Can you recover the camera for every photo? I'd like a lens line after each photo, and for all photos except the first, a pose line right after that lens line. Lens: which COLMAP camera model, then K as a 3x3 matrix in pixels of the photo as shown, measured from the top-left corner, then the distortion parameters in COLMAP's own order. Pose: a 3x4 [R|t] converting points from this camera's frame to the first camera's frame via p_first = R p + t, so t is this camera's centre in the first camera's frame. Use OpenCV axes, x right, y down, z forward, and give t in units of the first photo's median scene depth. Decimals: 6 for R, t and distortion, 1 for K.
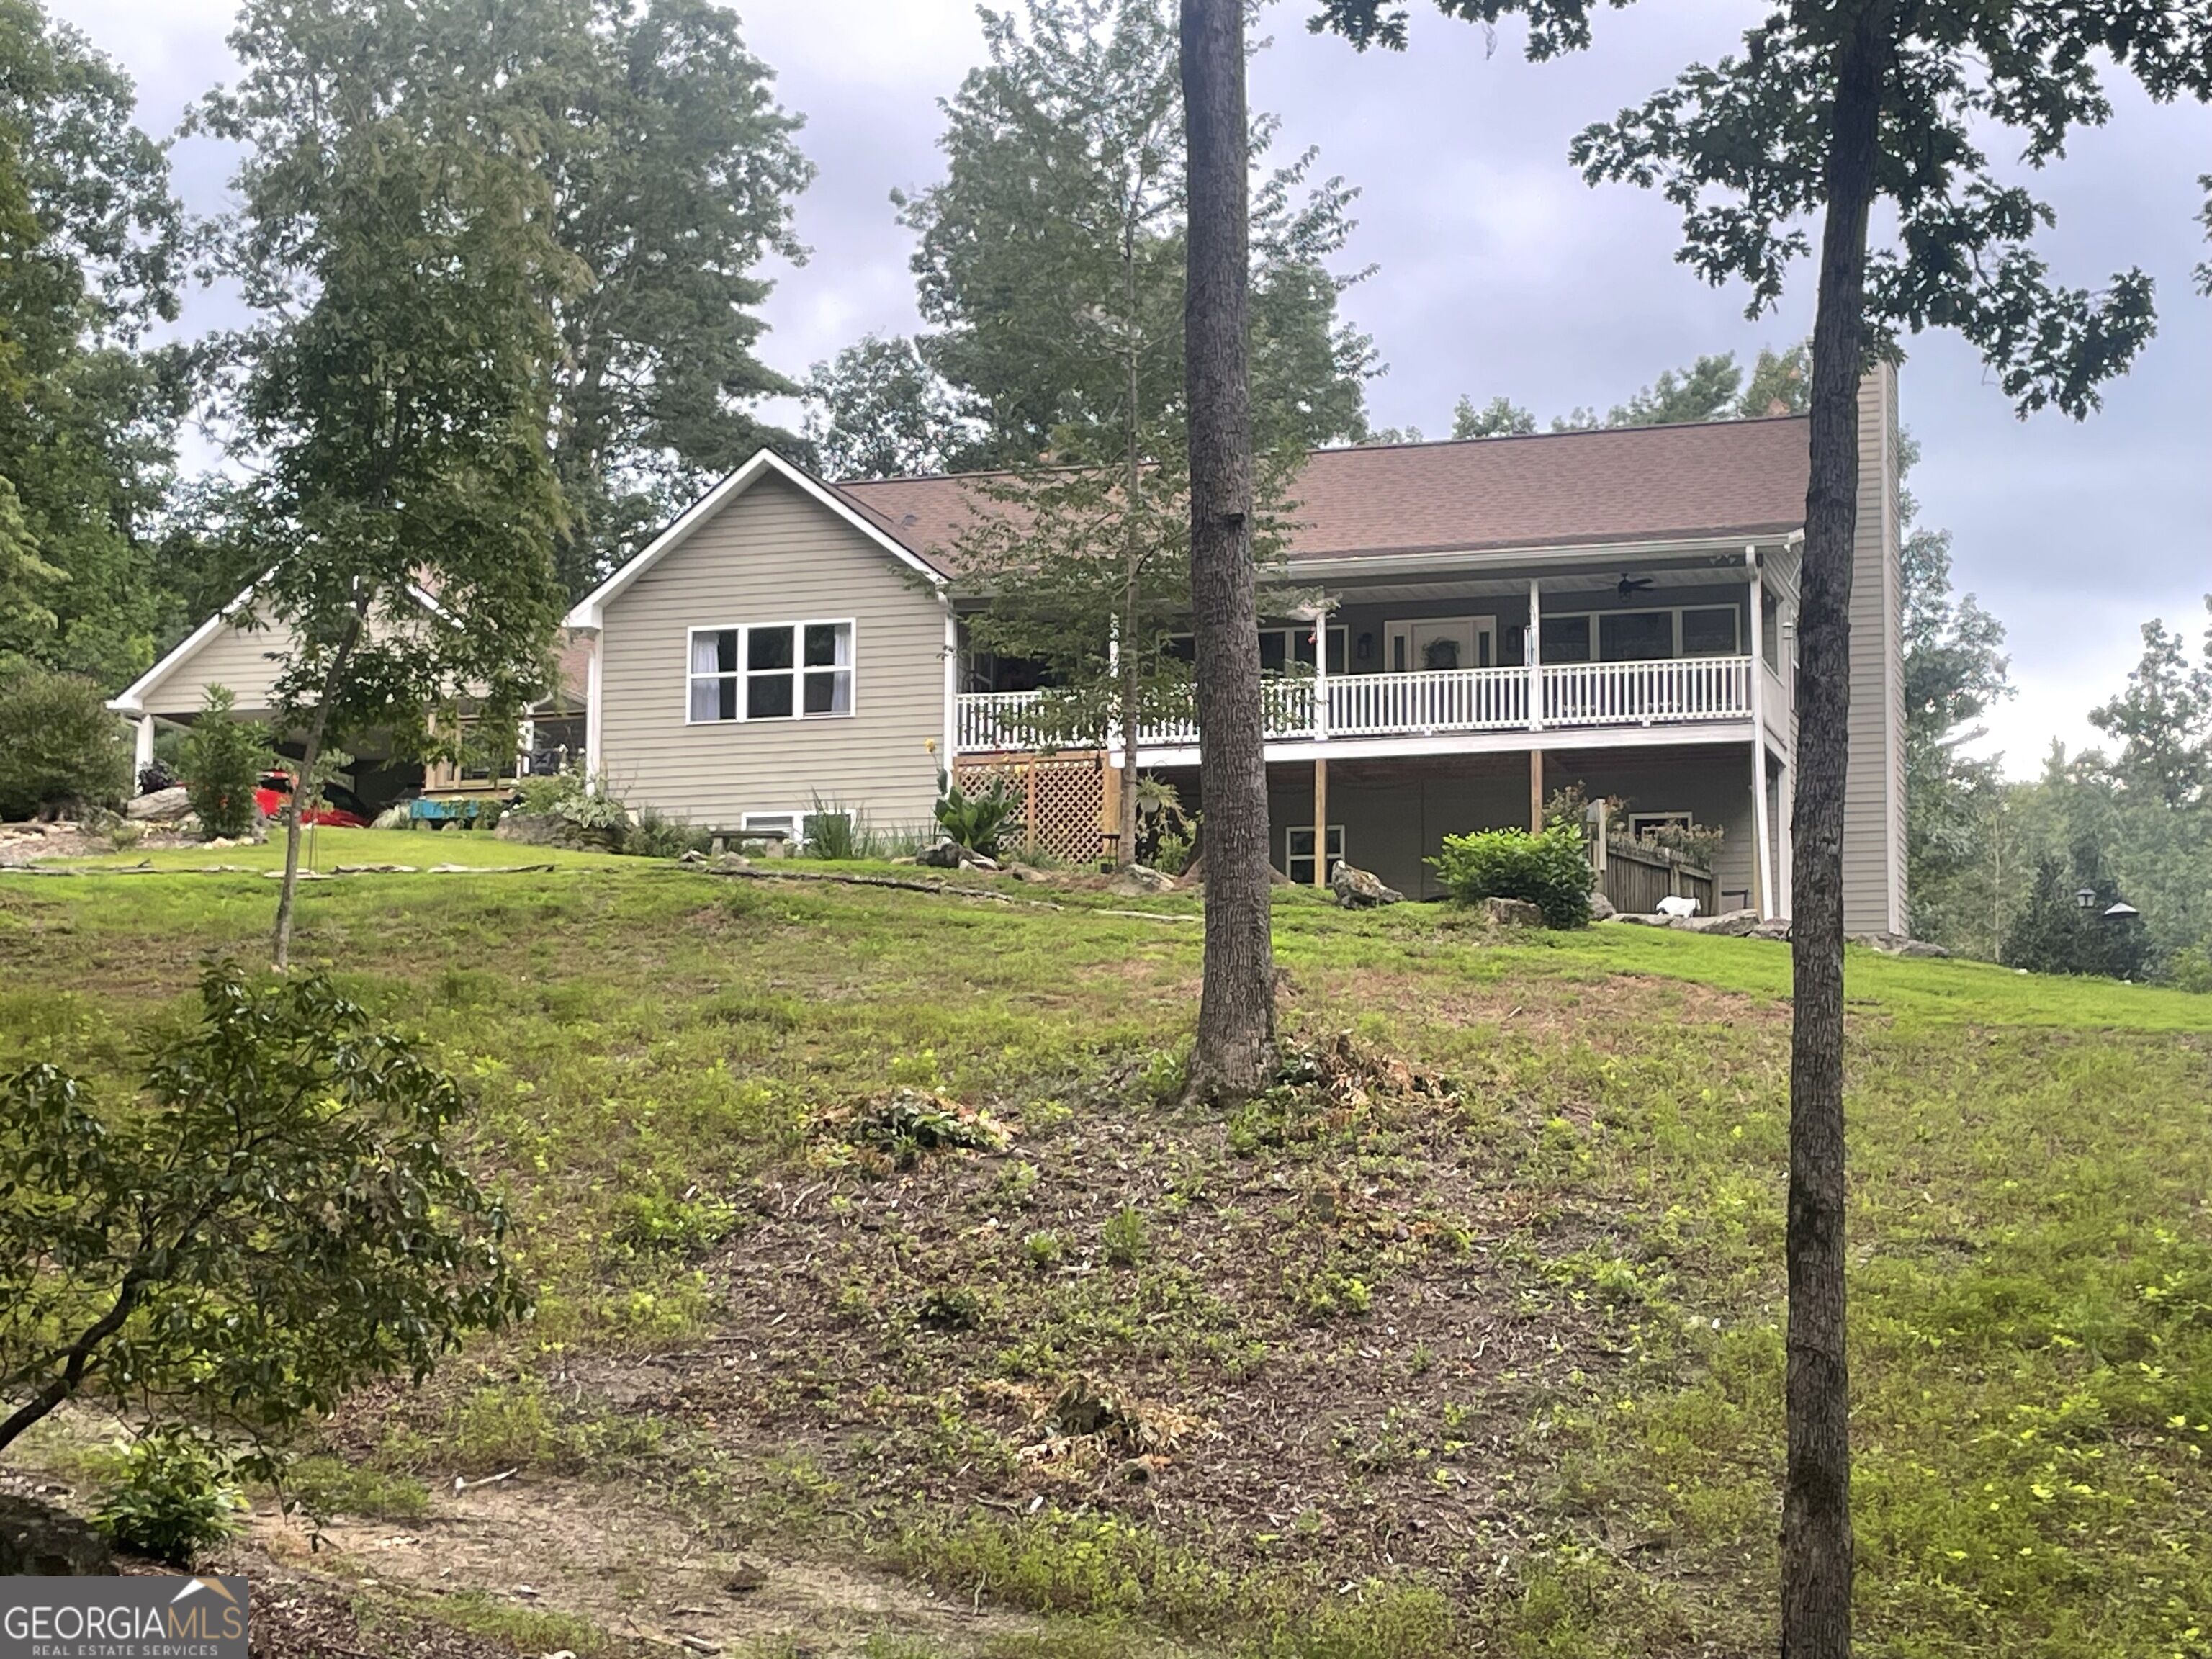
lens RADIAL K [[3823.6, 0, 1102.0], [0, 3823.6, 830.7], [0, 0, 1]] dist [0.000651, 0.151469]
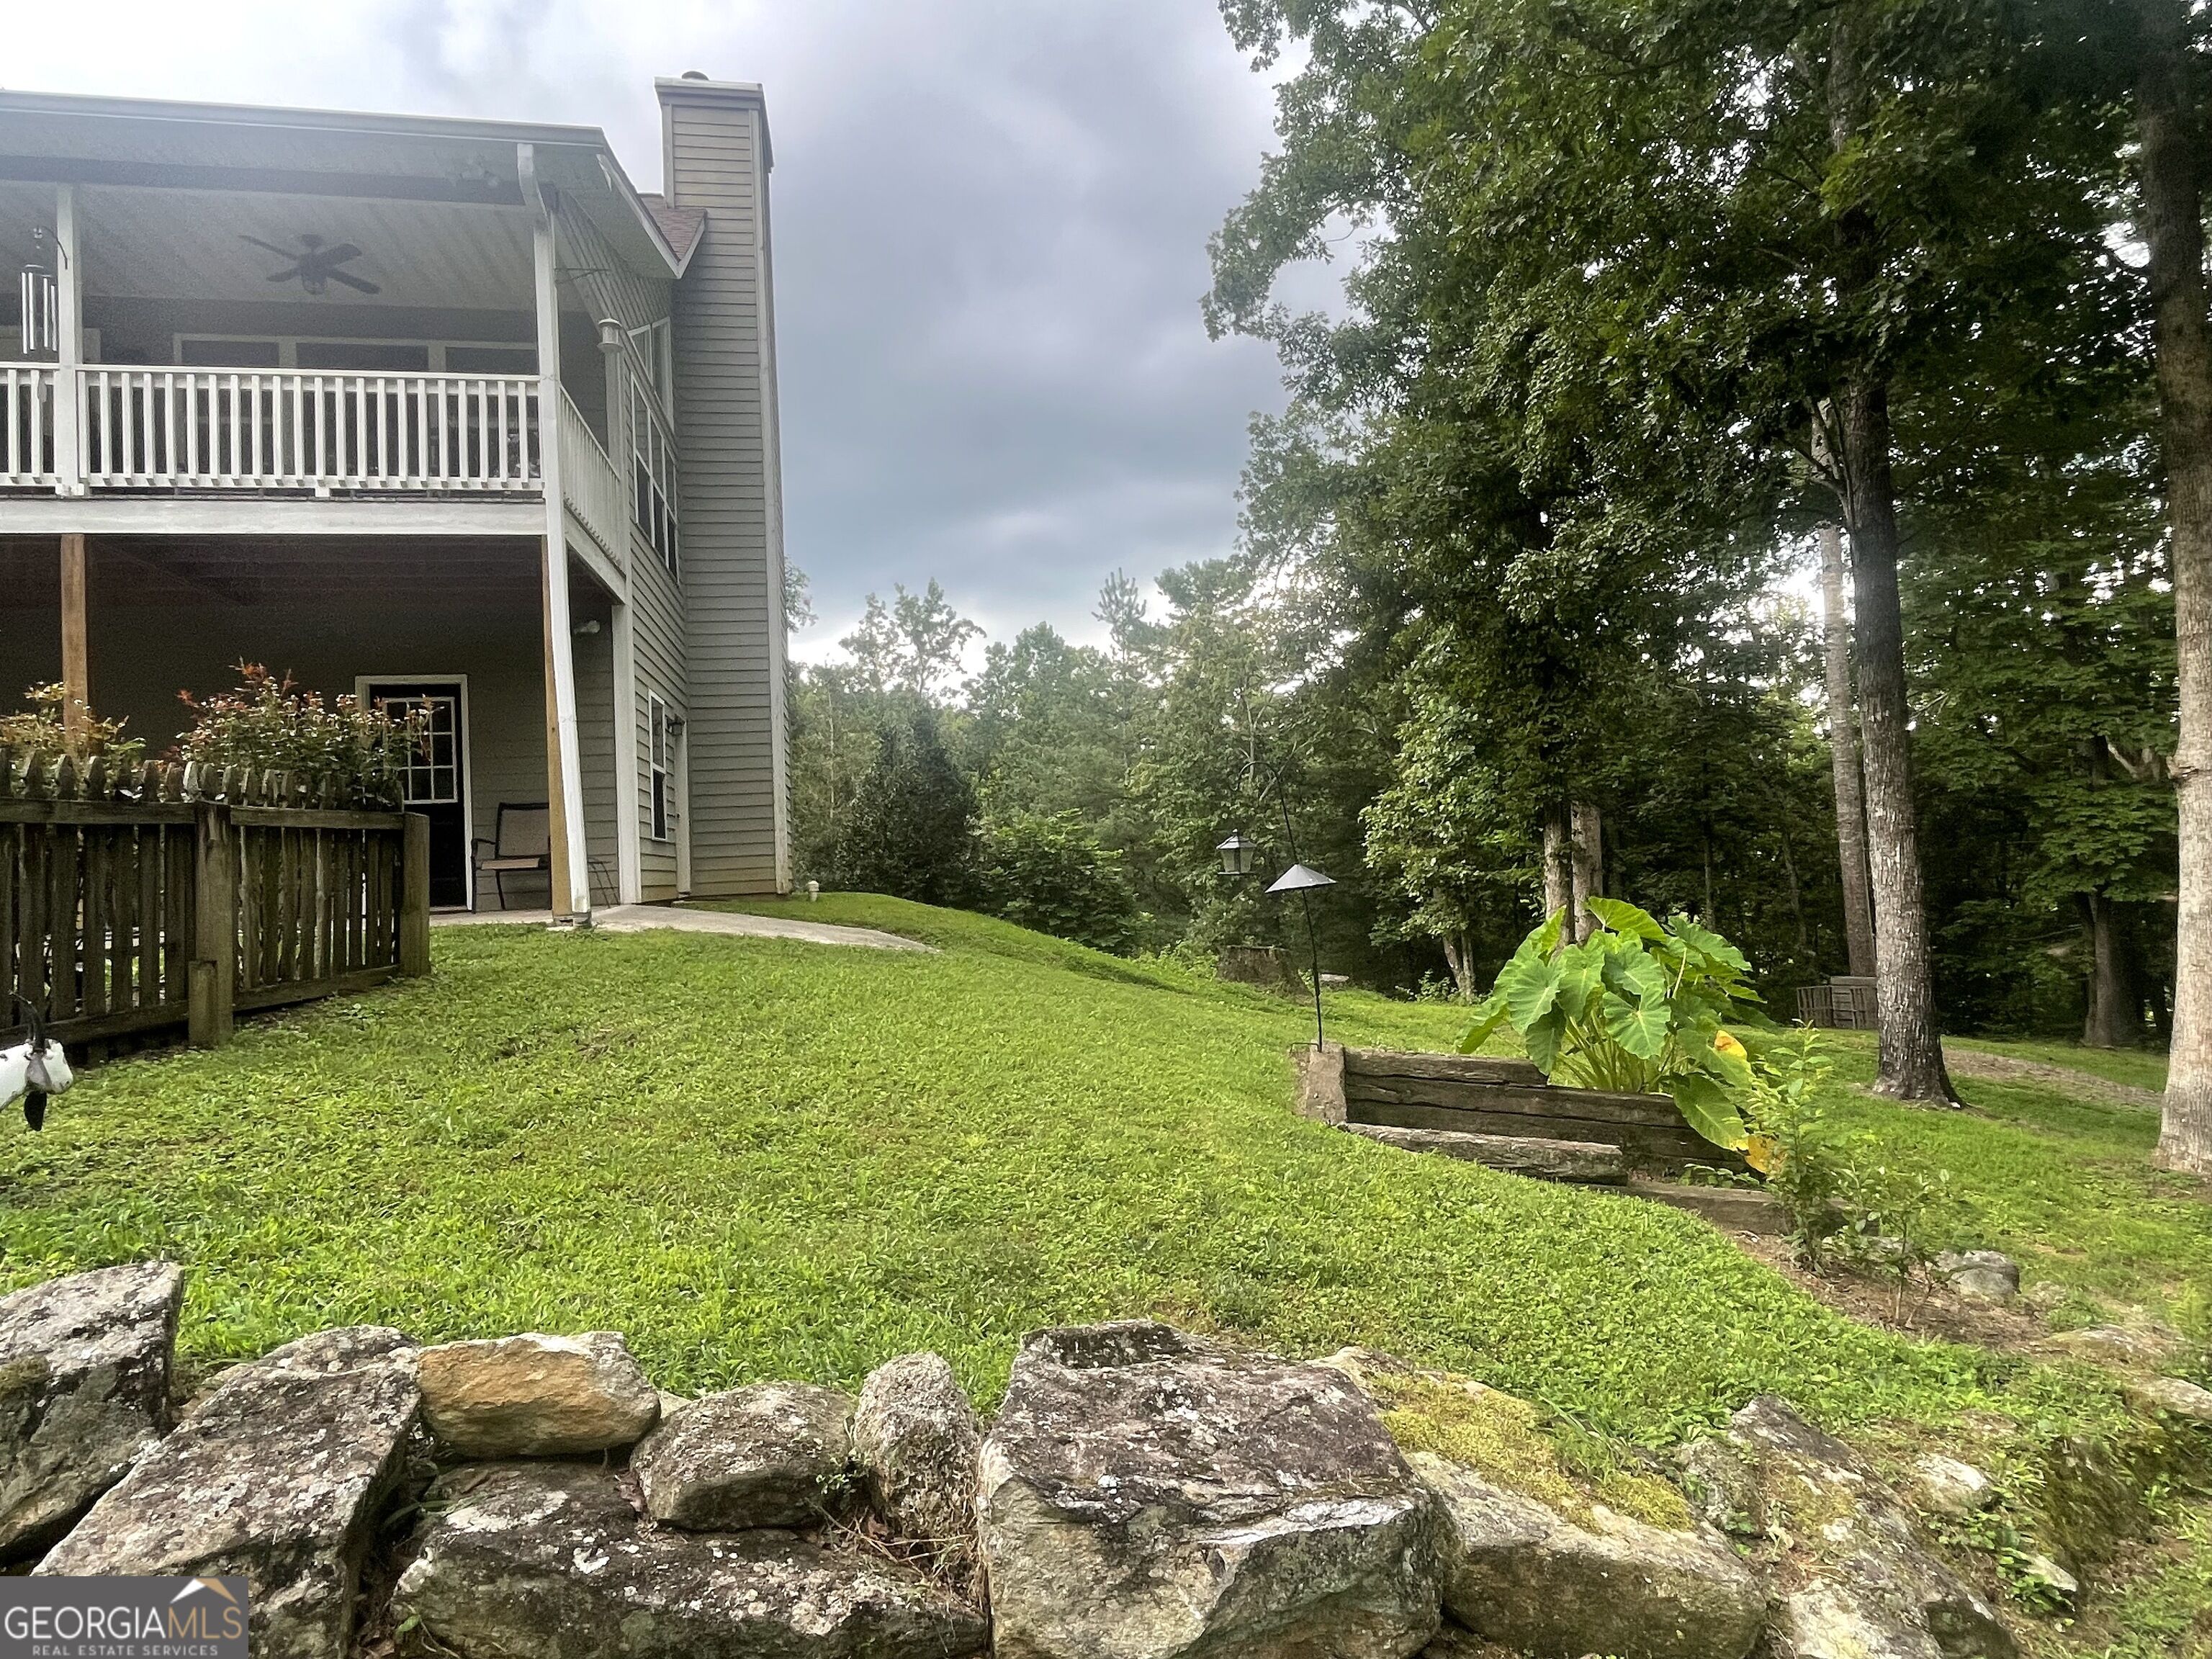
lens RADIAL K [[1248.6, 0, 1110.0], [0, 1248.6, 821.7], [0, 0, 1]] dist [0.000328, -0.003093]
pose [[0.876205, -0.036486, 0.480556, 0.069140], [-0.009808, 0.995574, 0.093472, -0.000416], [-0.481839, -0.086614, 0.871968, 0.361521]]
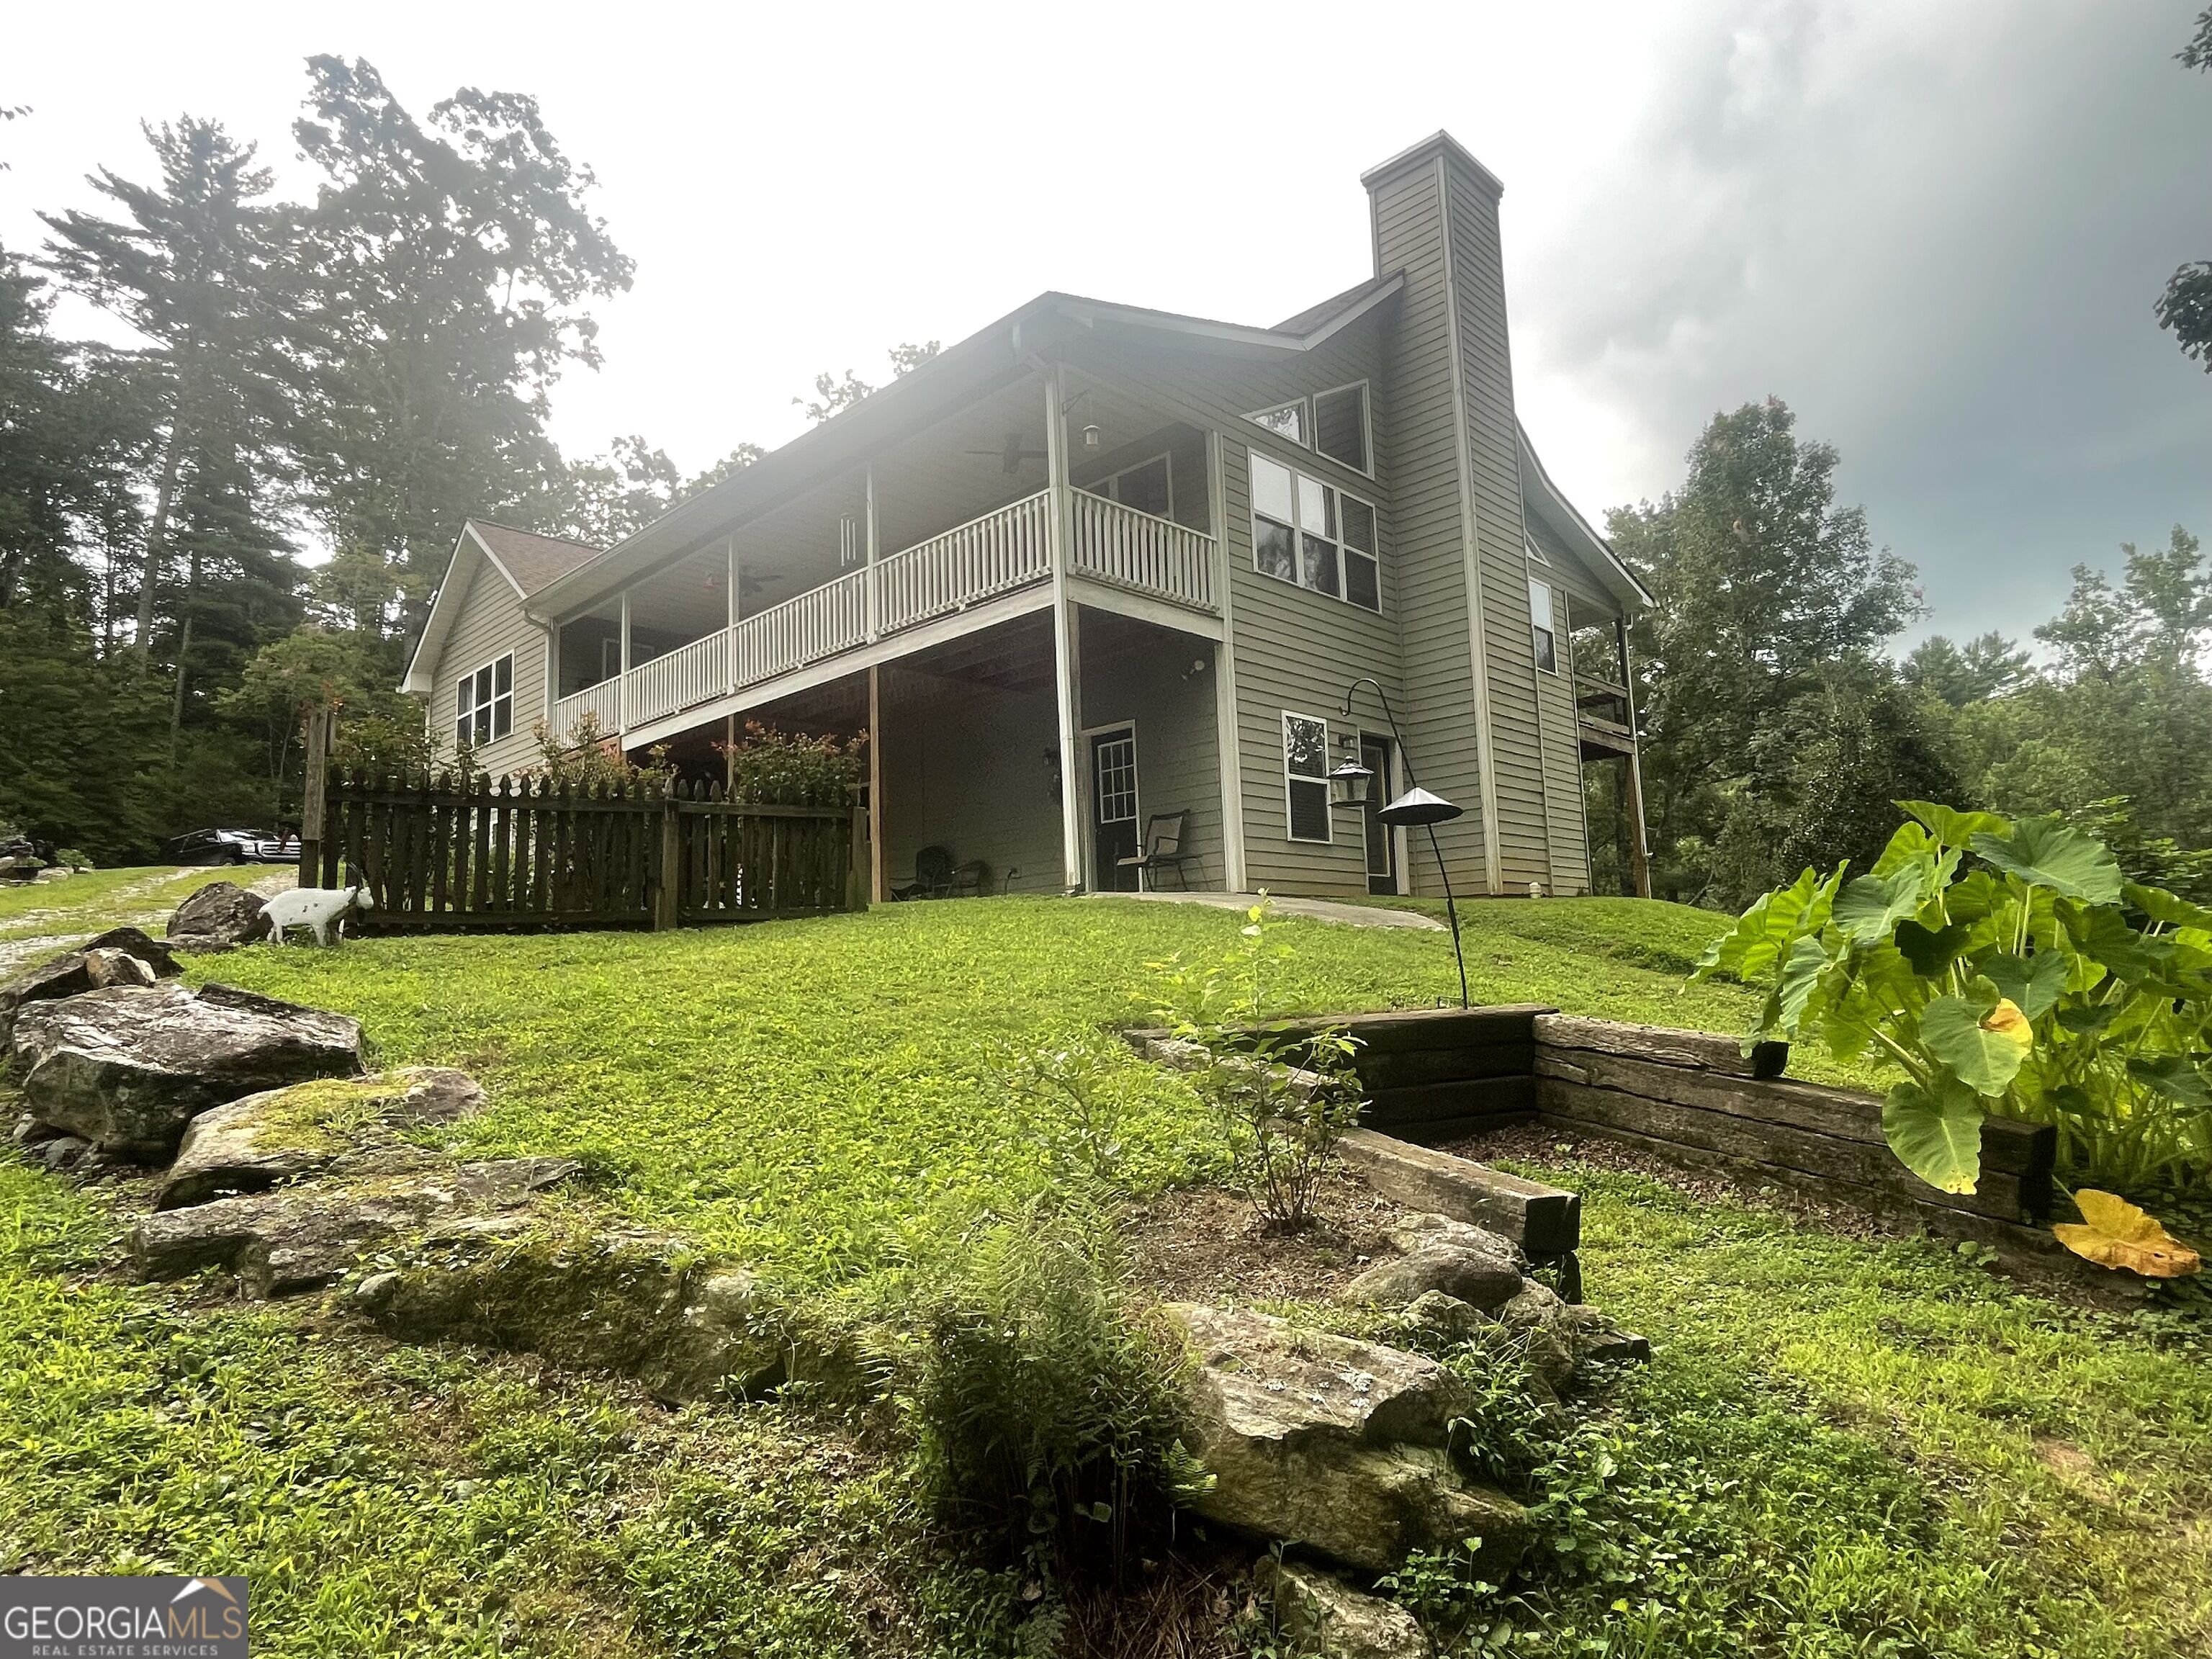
lens RADIAL K [[1237.6, 0, 1101.9], [0, 1237.6, 834.8], [0, 0, 1]] dist [0.002494, 0.000195]
pose [[0.897619, -0.094979, -0.430417, 0.119218], [0.107558, 0.994187, 0.004924, 0.007912], [0.427448, -0.050714, 0.902617, 0.356460]]
